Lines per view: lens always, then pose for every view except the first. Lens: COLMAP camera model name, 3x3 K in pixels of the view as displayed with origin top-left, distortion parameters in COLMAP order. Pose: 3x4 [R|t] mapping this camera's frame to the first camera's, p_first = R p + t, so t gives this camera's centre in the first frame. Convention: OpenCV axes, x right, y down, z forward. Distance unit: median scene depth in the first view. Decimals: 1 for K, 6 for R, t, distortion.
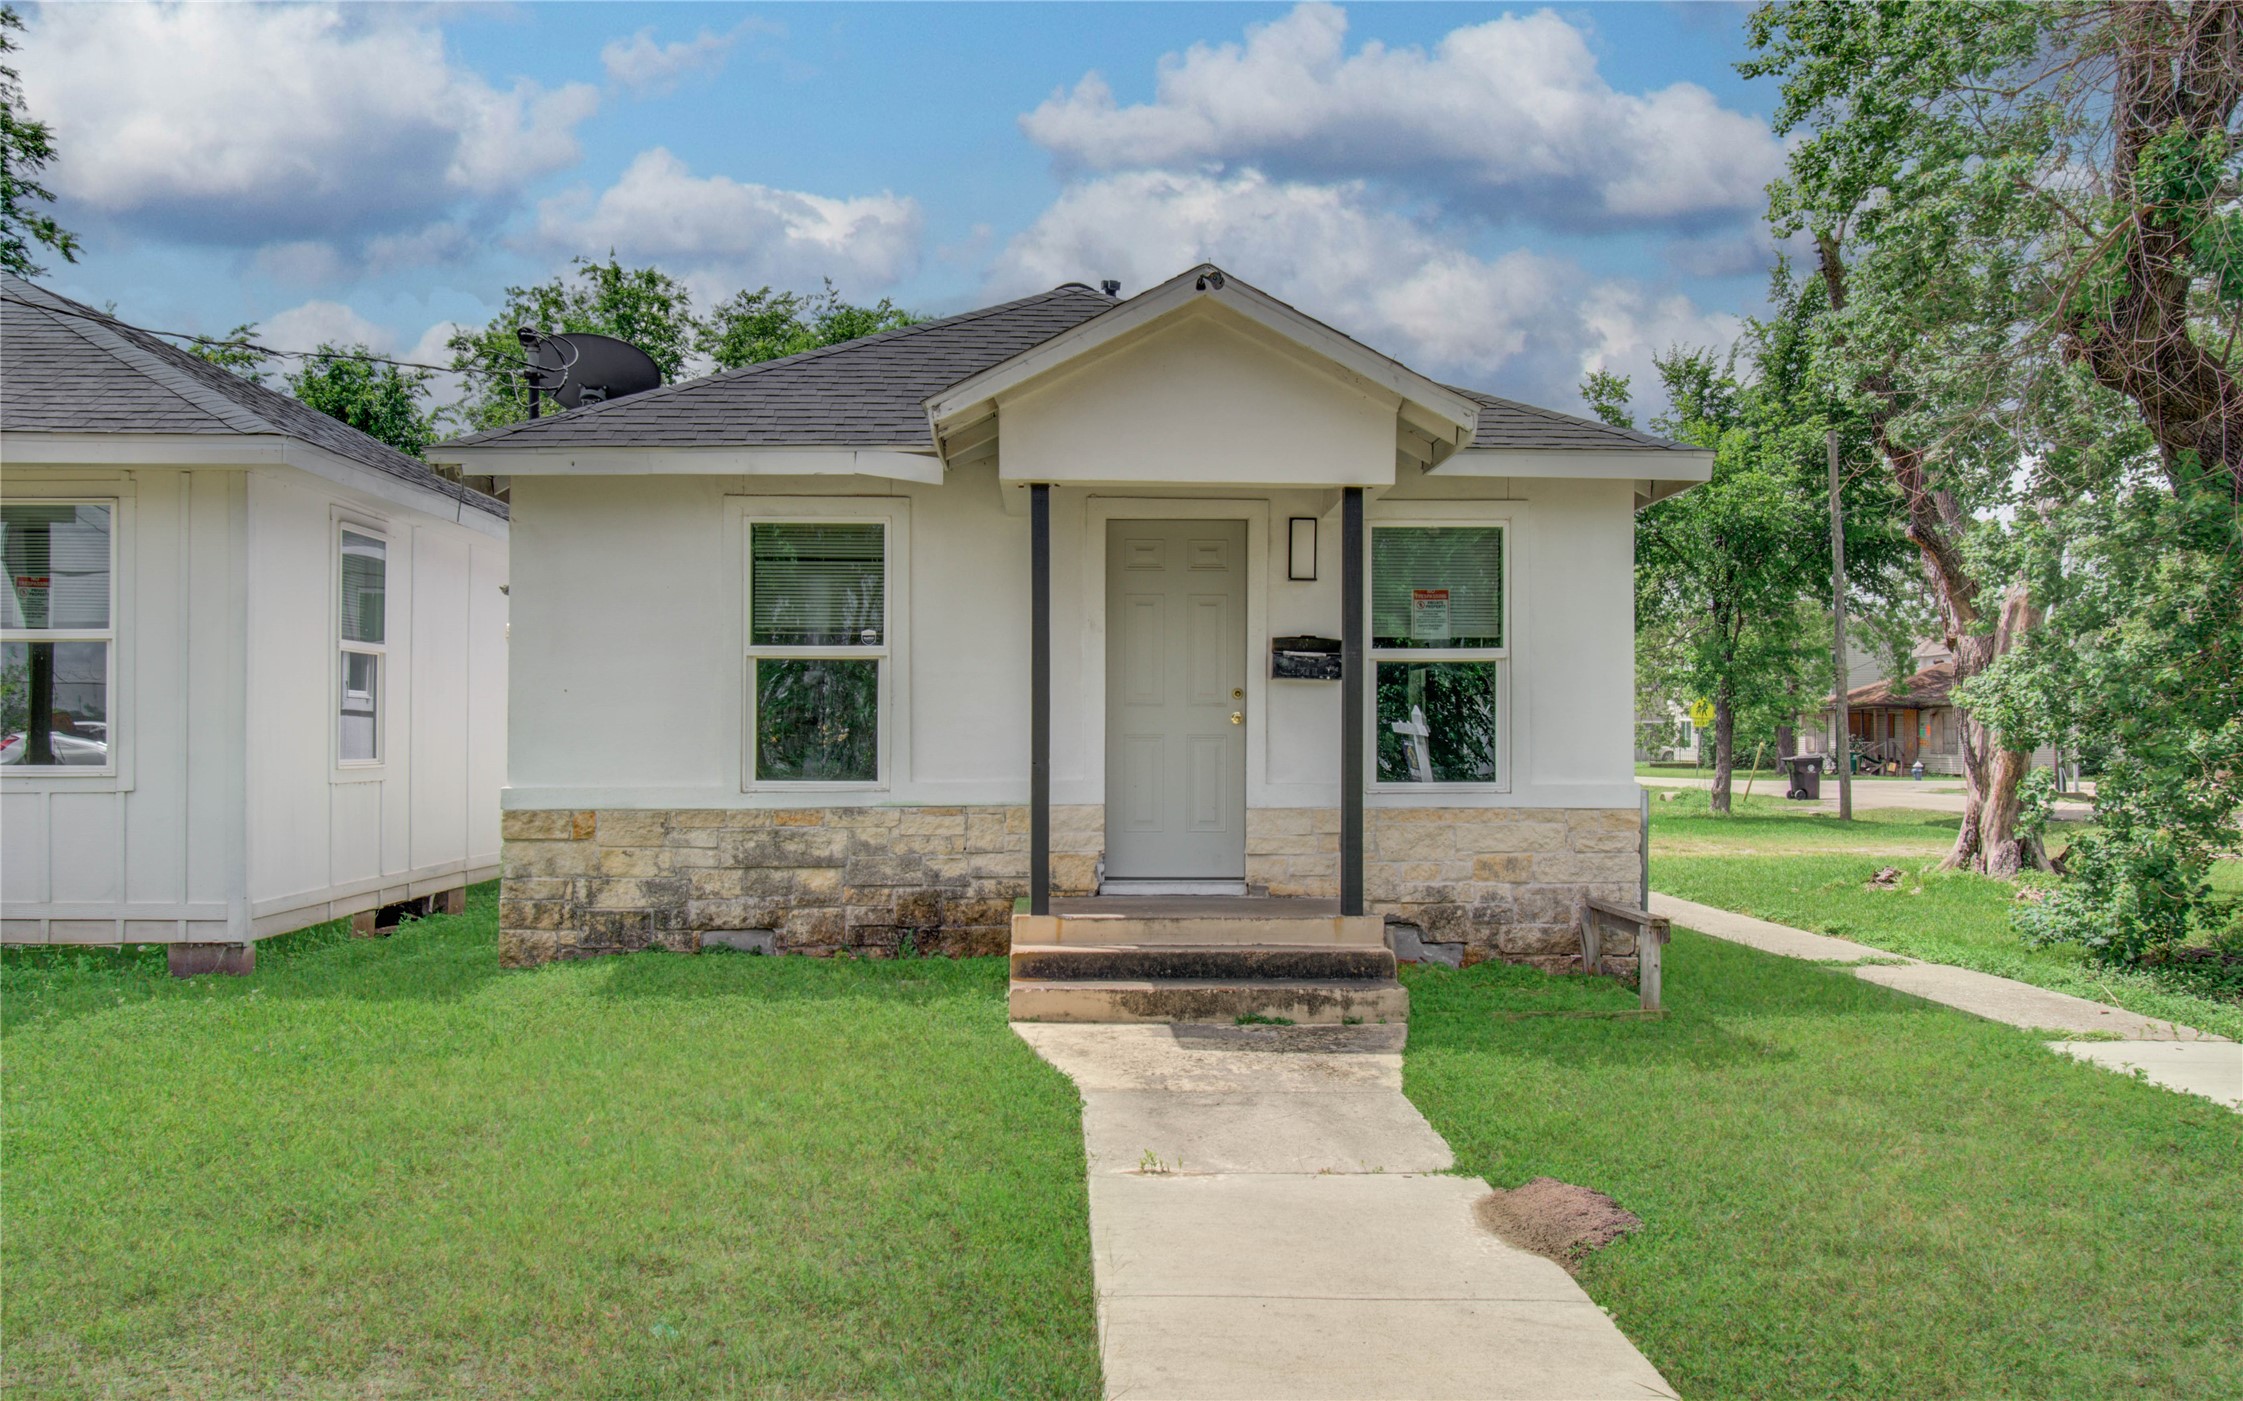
lens RADIAL K [[1900.5, 0, 1125.1], [0, 1900.5, 712.3], [0, 0, 1]] dist [0.151906, -0.315756]
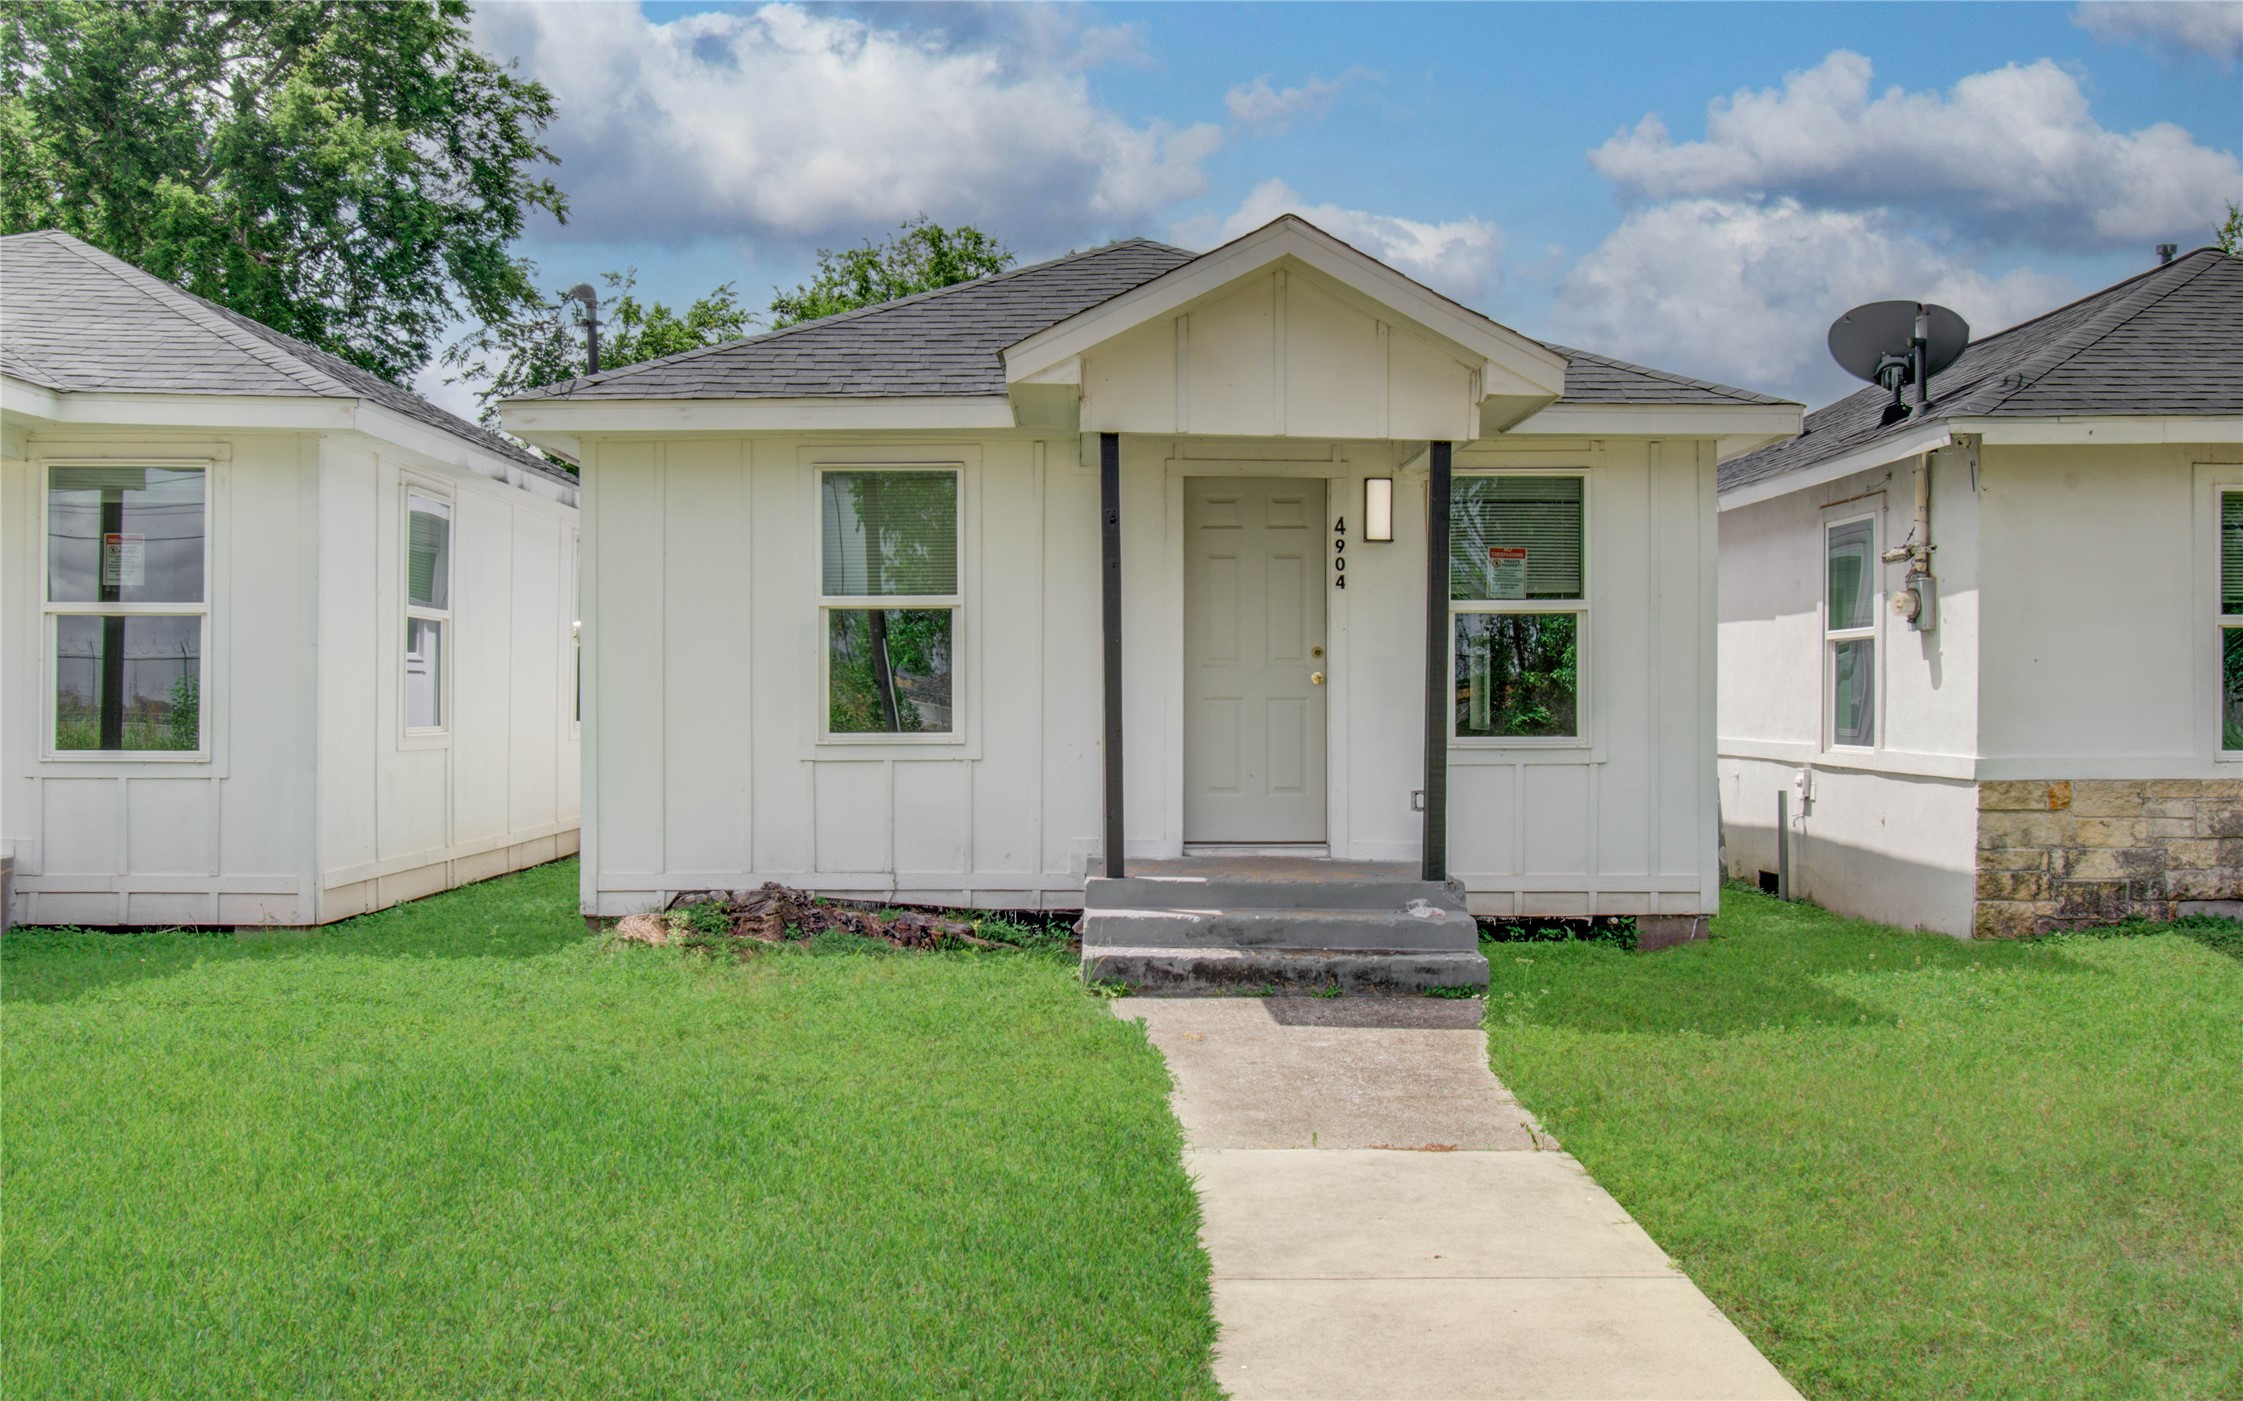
lens RADIAL K [[1950.1, 0, 1126.2], [0, 1950.1, 630.5], [0, 0, 1]] dist [0.052834, -0.108967]
pose [[0.999917, -0.004551, 0.012026, -0.777649], [0.004801, 0.999772, -0.020810, -0.008135], [-0.011928, 0.020866, 0.999711, -0.015341]]
